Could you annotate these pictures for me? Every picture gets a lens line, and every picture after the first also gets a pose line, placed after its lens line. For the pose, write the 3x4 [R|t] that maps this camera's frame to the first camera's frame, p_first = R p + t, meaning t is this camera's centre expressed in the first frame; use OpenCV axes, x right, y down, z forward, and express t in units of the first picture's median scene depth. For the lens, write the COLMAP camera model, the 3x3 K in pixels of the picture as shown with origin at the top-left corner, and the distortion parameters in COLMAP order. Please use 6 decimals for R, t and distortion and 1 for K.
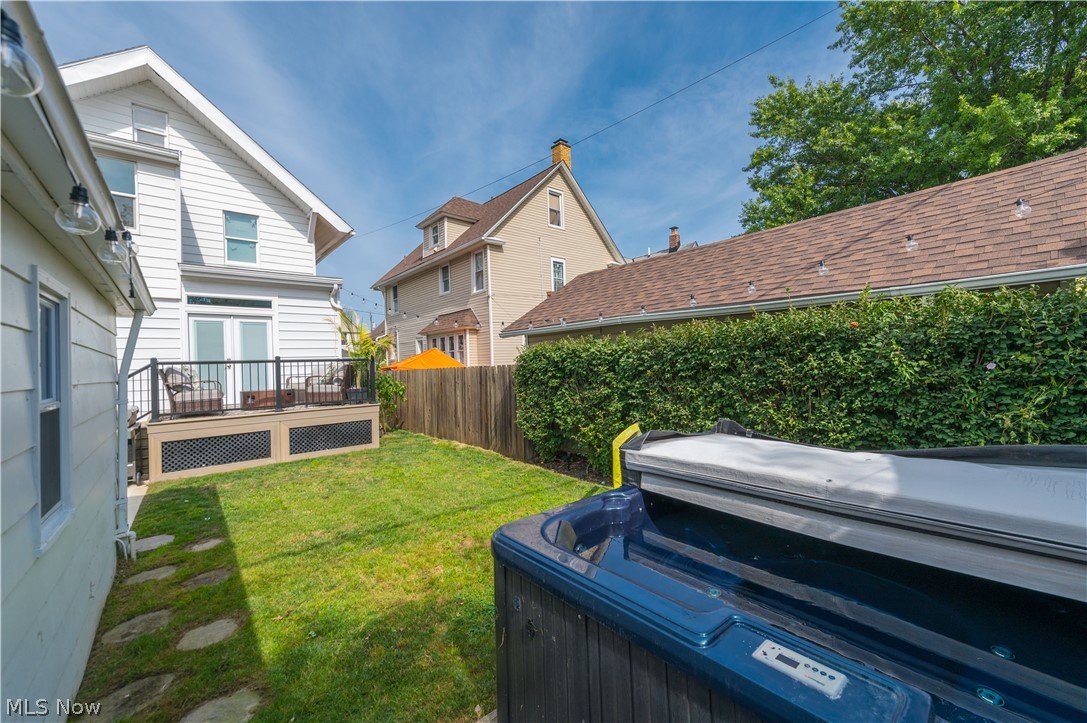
lens RADIAL K [[424.0, 0, 539.1], [0, 424.0, 356.8], [0, 0, 1]] dist [0.007995, 0.000192]
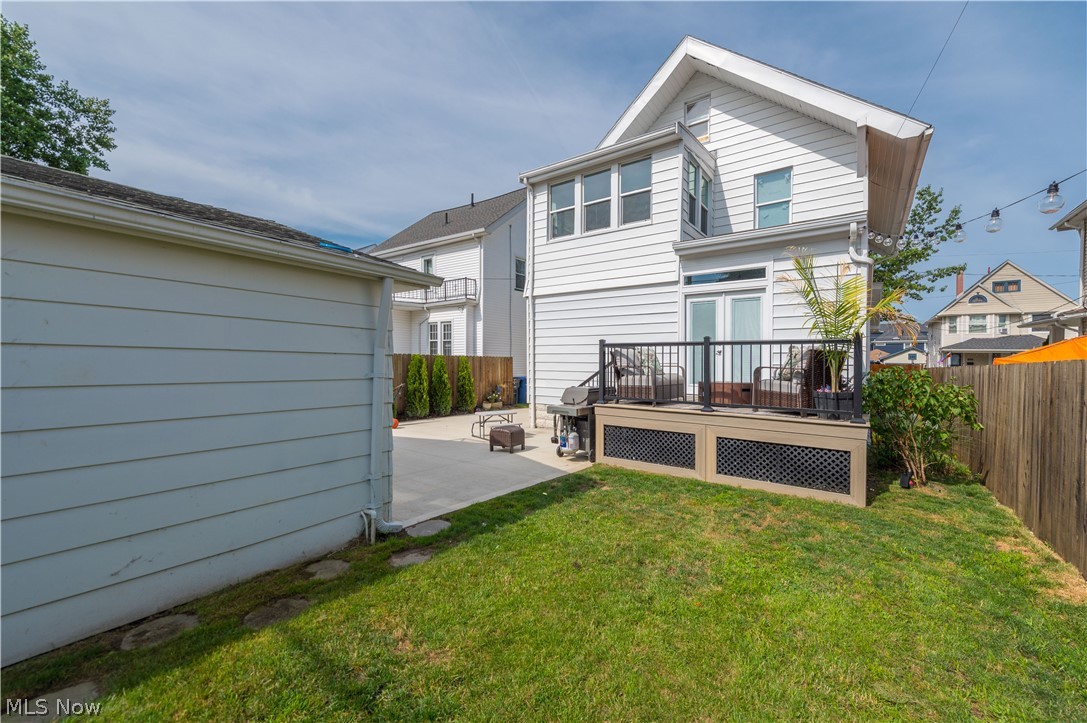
lens RADIAL K [[424.0, 0, 571.0], [0, 424.0, 370.3], [0, 0, 1]] dist [0.007995, 0.000192]
pose [[0.263288, 0.052070, -0.963311, 0.029392], [-0.004913, 0.998602, 0.052635, 0.016961], [0.964705, -0.009125, 0.263176, 0.503803]]
